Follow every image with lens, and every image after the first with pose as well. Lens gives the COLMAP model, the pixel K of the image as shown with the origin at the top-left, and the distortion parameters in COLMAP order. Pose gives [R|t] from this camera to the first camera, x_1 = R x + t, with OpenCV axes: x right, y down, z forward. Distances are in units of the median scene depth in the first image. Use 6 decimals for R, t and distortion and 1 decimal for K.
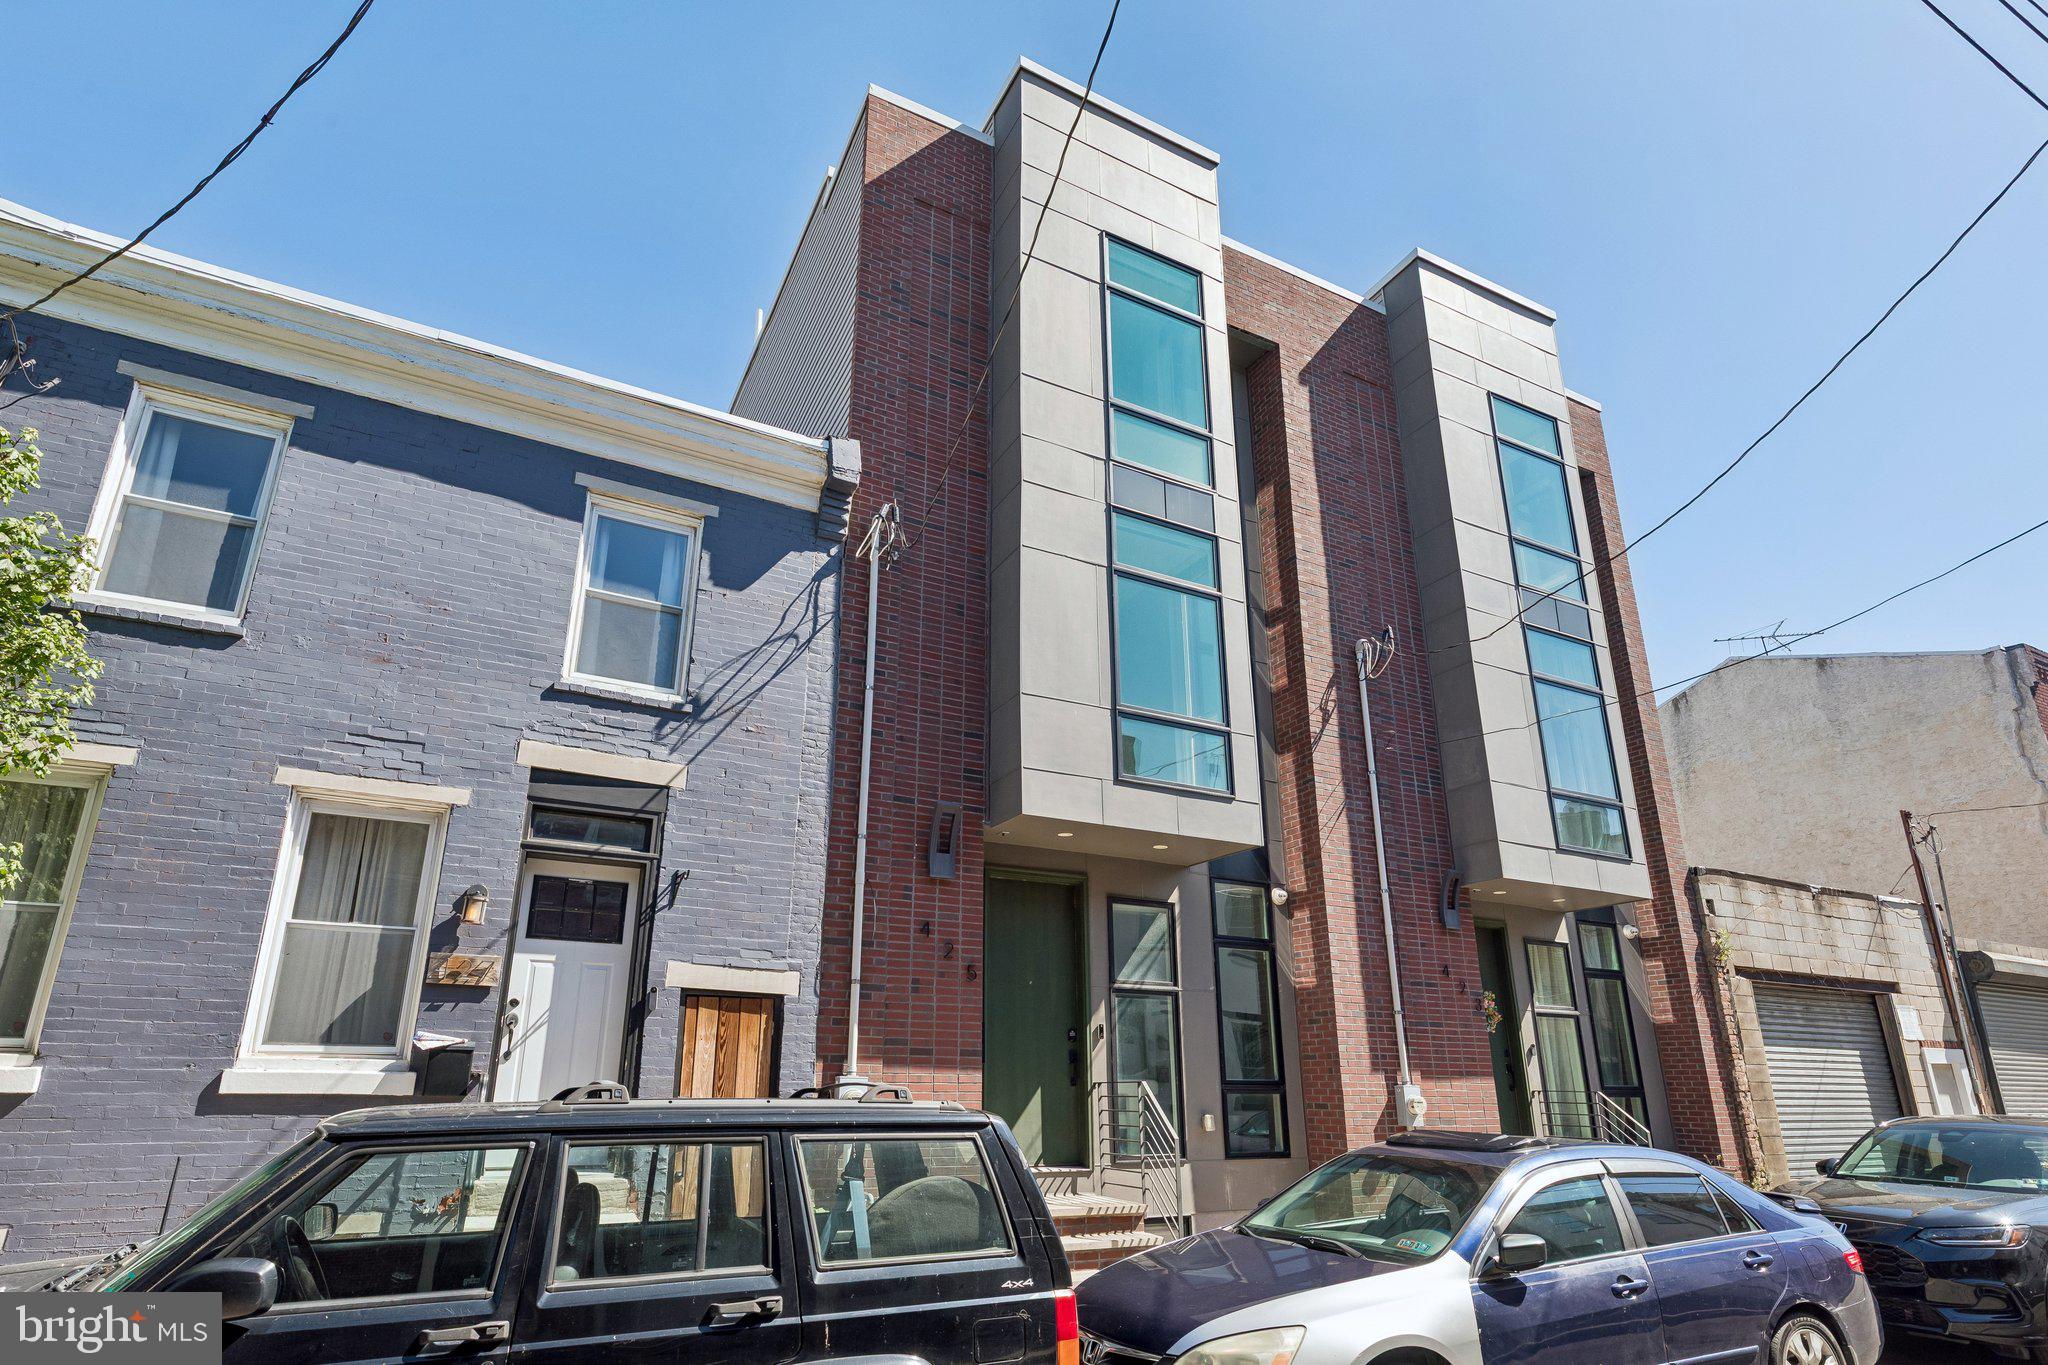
lens RADIAL K [[1036.8, 0, 1024.1], [0, 1036.8, 743.4], [0, 0, 1]] dist [0.001345, -0.001007]
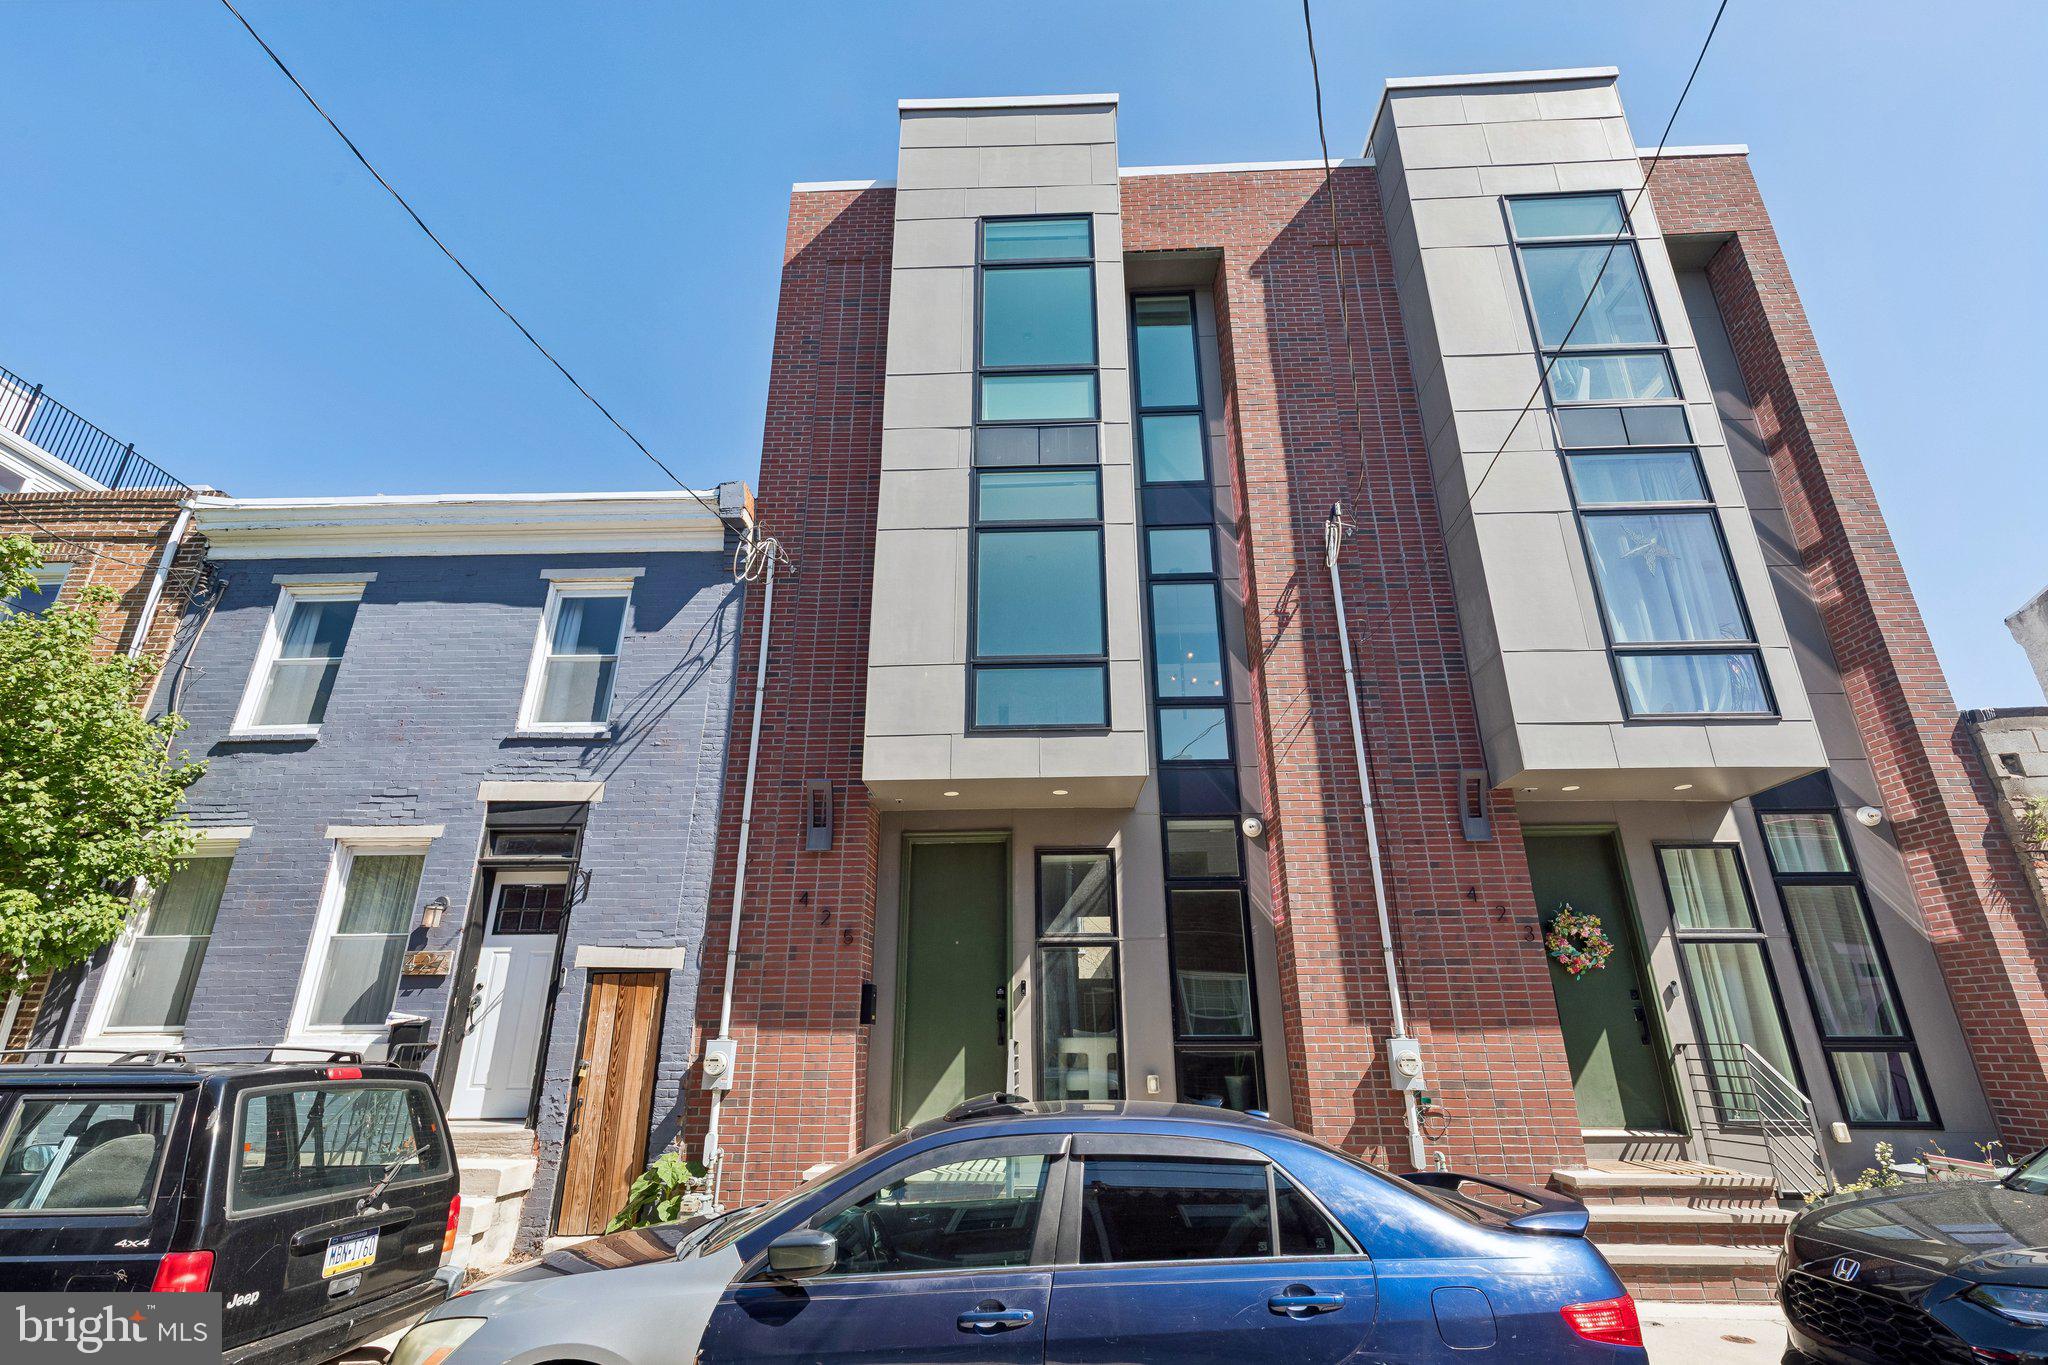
lens RADIAL K [[914.1, 0, 1026.5], [0, 914.1, 693.1], [0, 0, 1]] dist [0.008235, -0.001902]
pose [[0.872814, -0.187793, -0.450476, 0.521981], [0.164377, 0.982194, -0.090966, 0.083761], [0.459538, 0.005348, 0.888142, 0.234359]]
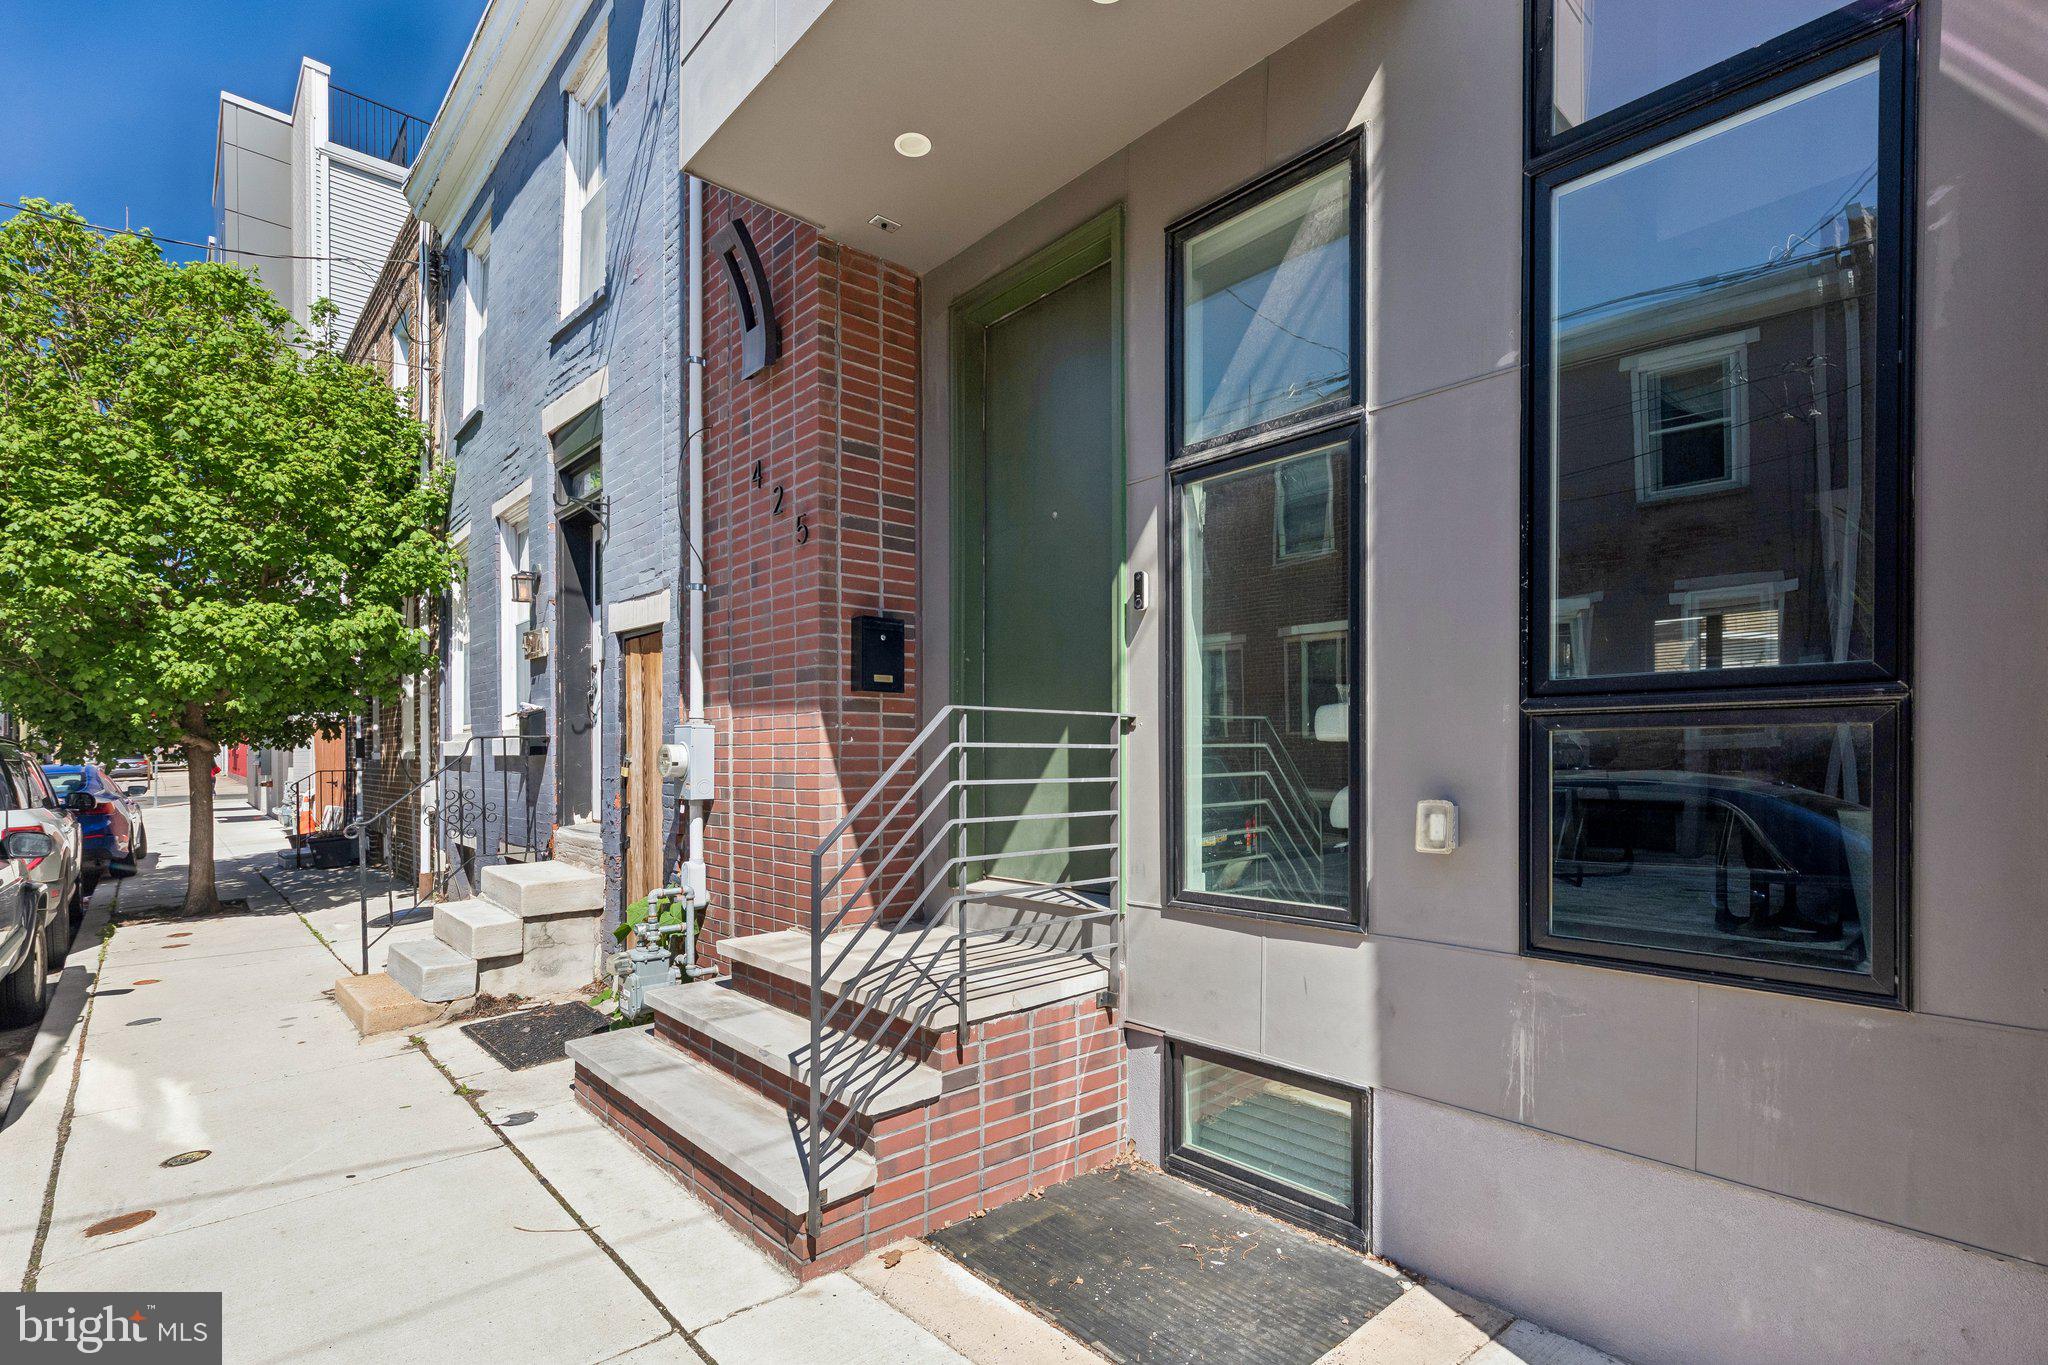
lens RADIAL K [[971.5, 0, 1035.5], [0, 971.5, 759.0], [0, 0, 1]] dist [0.002362, 0.000461]
pose [[0.287917, -0.007115, -0.957629, 0.418330], [0.310100, 0.946788, 0.086199, 0.297506], [0.906058, -0.321778, 0.274803, 0.852034]]
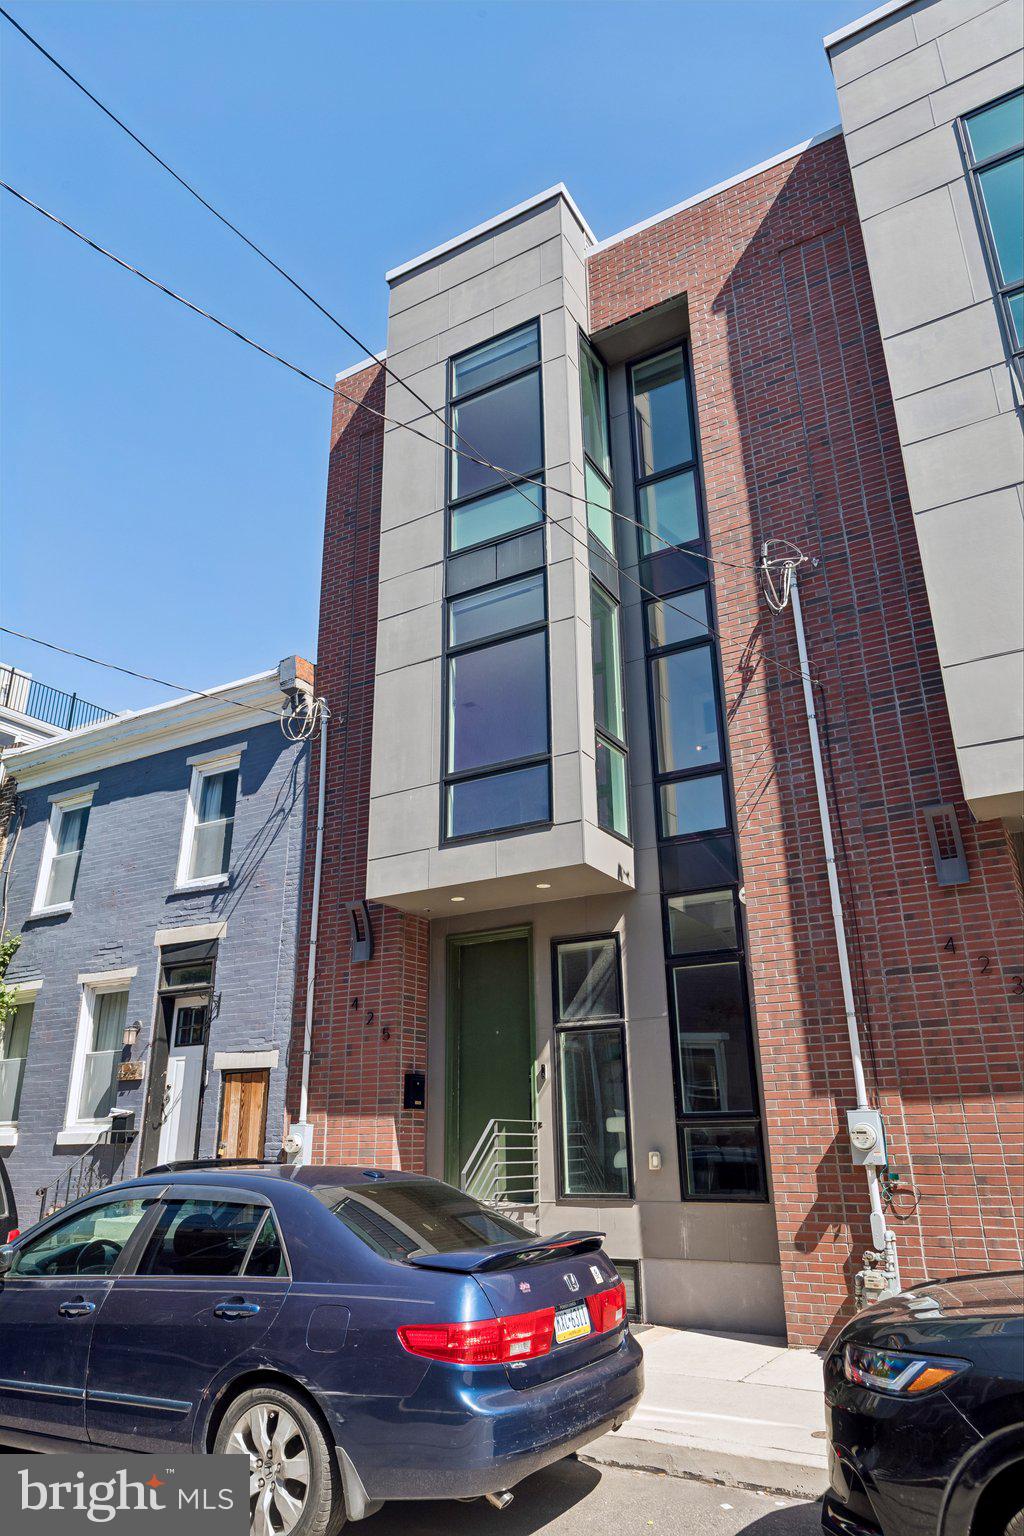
lens RADIAL K [[961.1, 0, 502.0], [0, 961.1, 771.4], [0, 0, 1]] dist [0.005924, 0.003111]
pose [[0.545267, -0.316809, -0.776090, 0.908939], [0.281732, 0.941236, -0.186283, 0.163477], [0.789500, -0.117075, 0.602481, 0.423165]]
